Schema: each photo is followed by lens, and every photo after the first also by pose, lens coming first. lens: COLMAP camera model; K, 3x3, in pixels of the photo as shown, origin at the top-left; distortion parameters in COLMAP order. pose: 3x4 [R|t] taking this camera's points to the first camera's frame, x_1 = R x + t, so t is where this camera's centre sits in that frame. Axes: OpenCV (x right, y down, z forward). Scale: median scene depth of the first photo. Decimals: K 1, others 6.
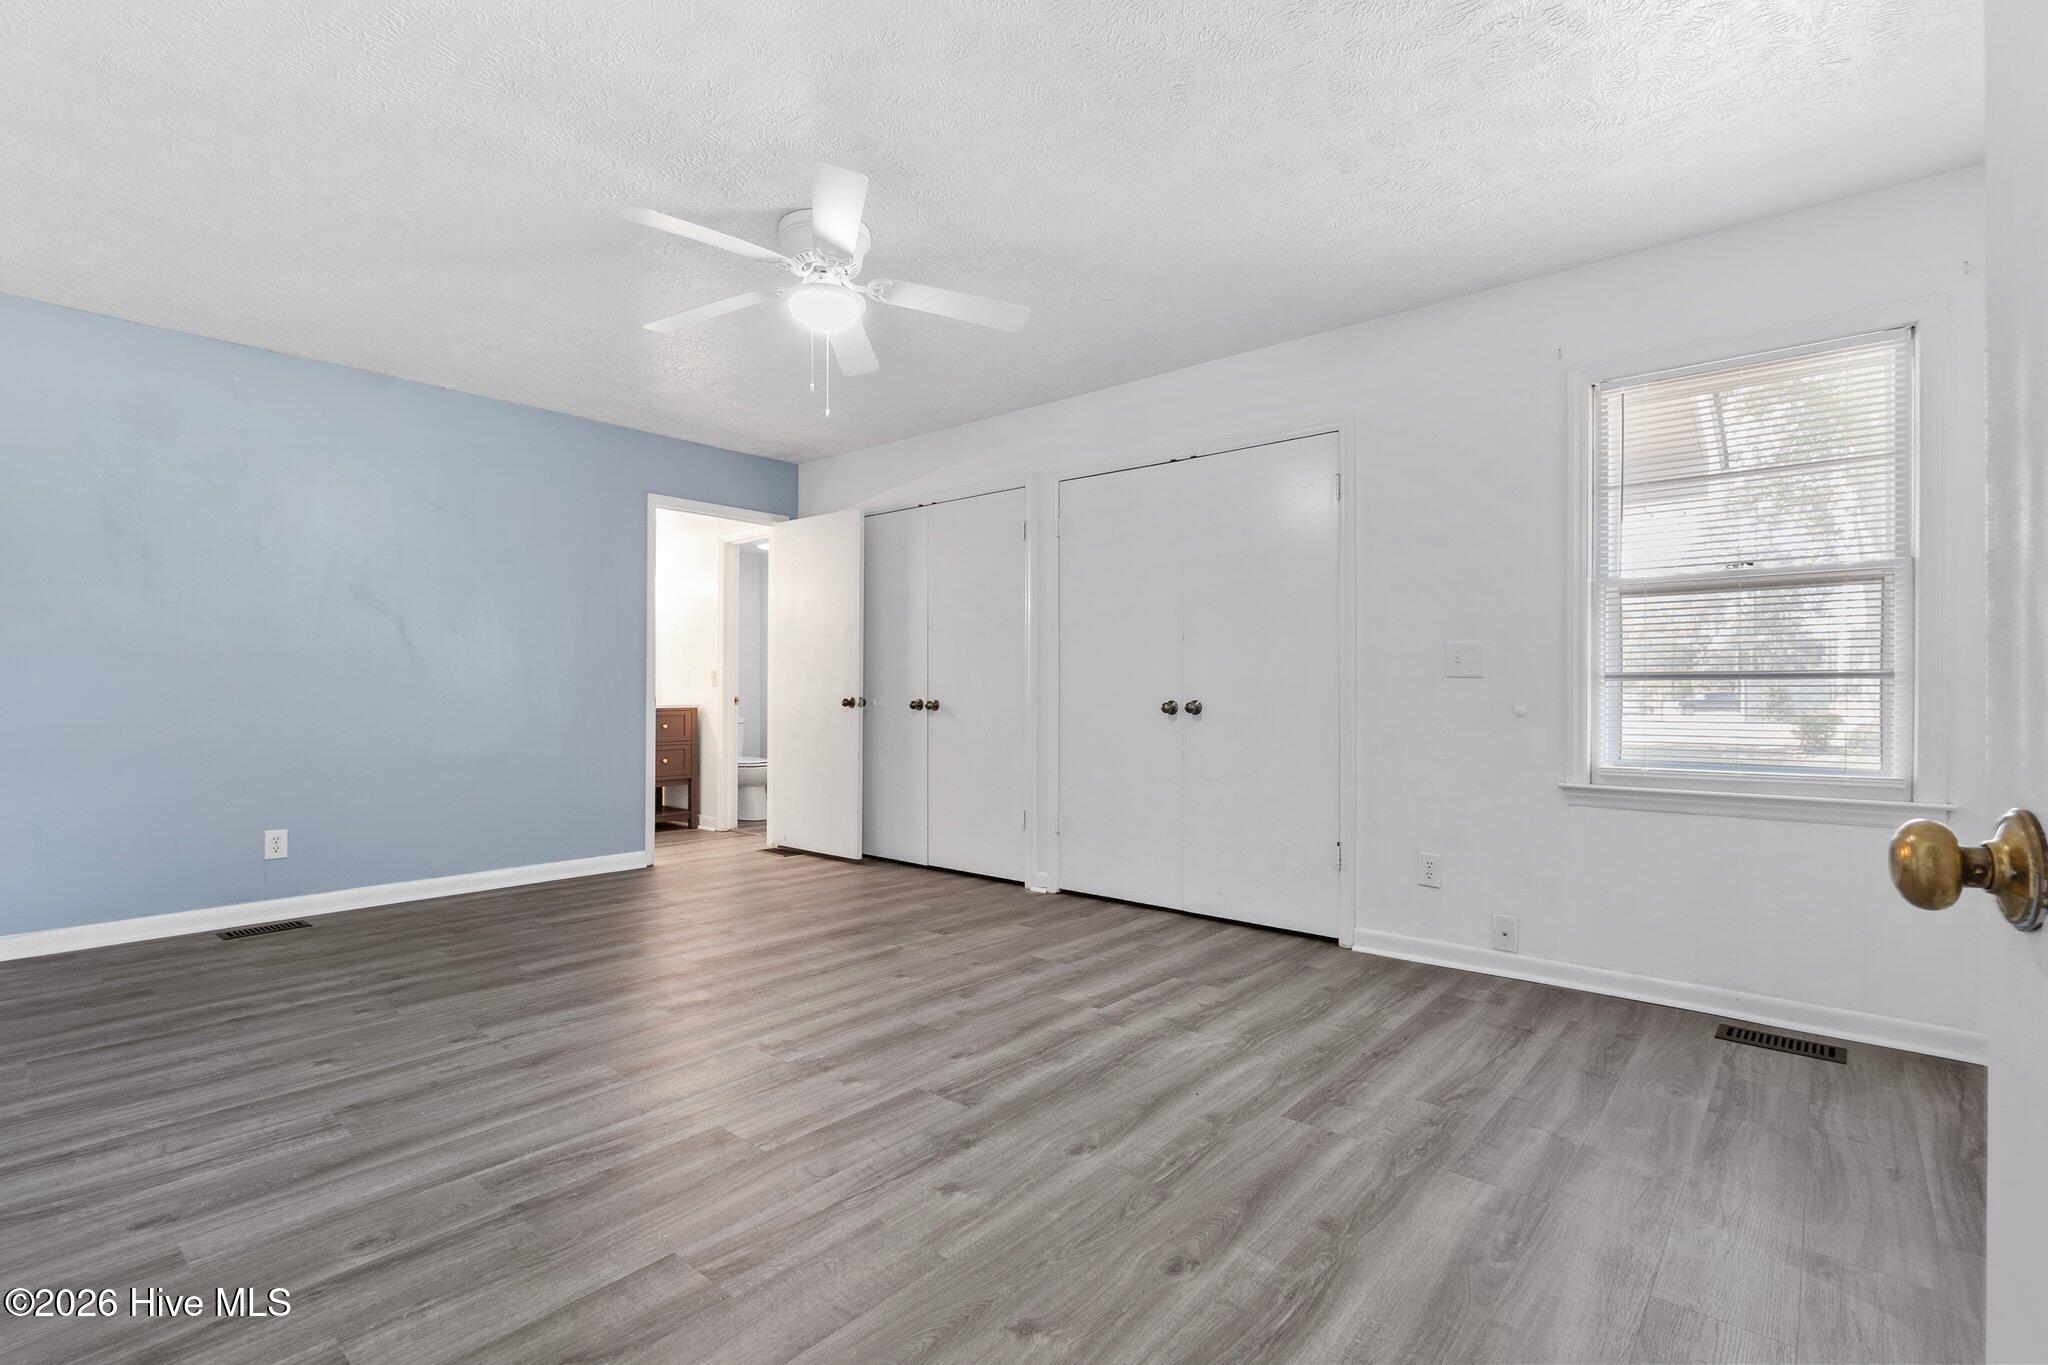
lens RADIAL K [[912.9, 0, 984.8], [0, 912.9, 698.2], [0, 0, 1]] dist [-0.009602, 0.000334]
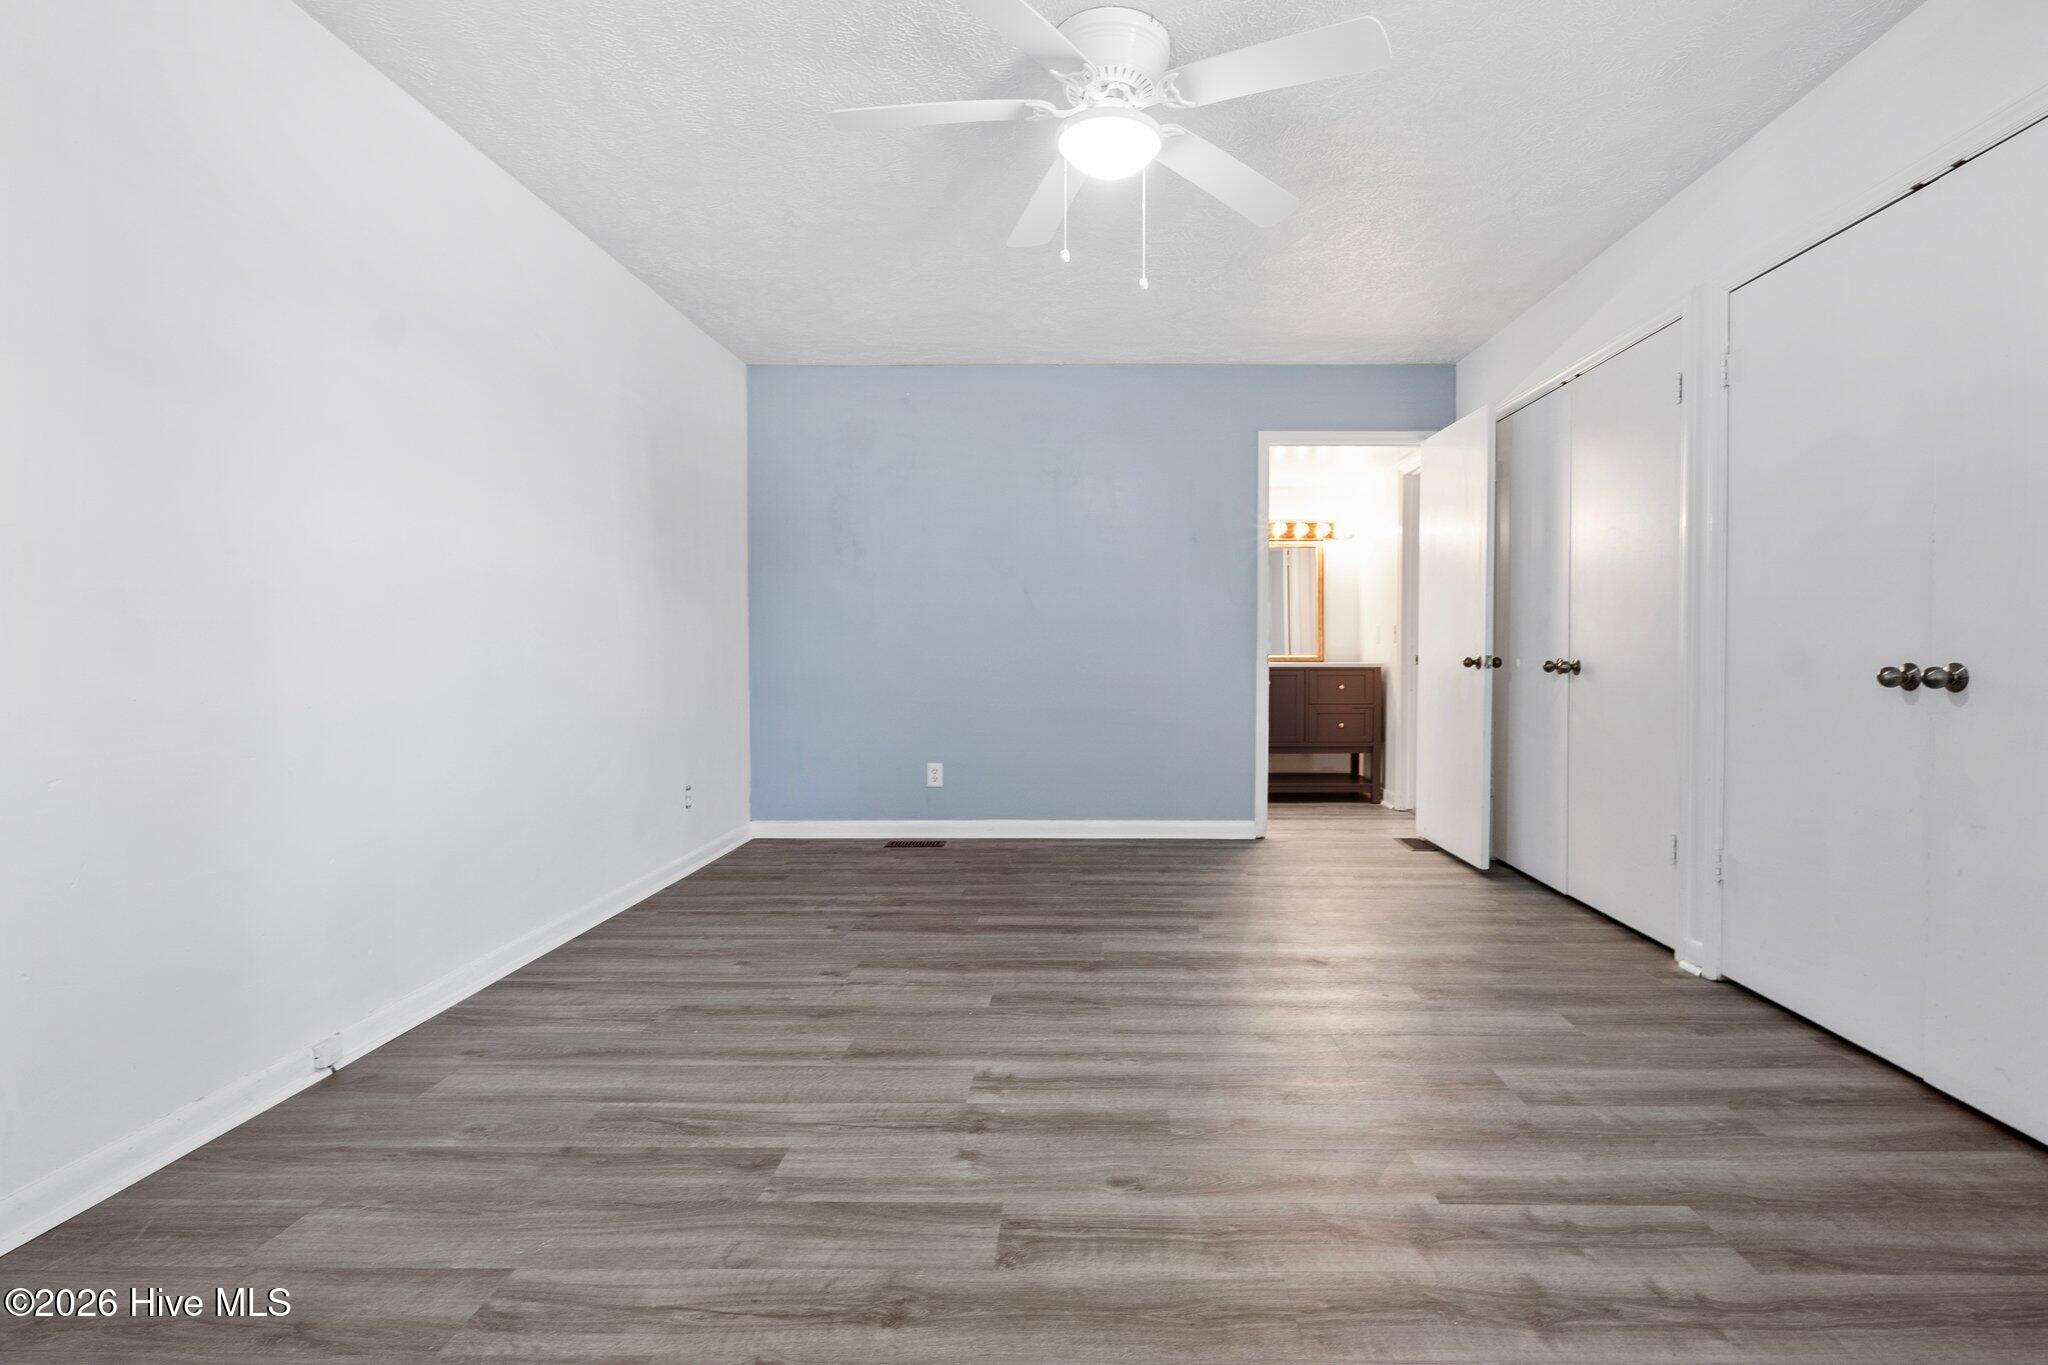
lens RADIAL K [[938.5, 0, 1022.9], [0, 938.5, 670.0], [0, 0, 1]] dist [-0.008641, 0.000783]
pose [[0.676978, 0.015735, -0.735835, 0.328990], [-0.005488, 0.999852, 0.016332, 0.000938], [0.735983, -0.007018, 0.676963, 0.370324]]
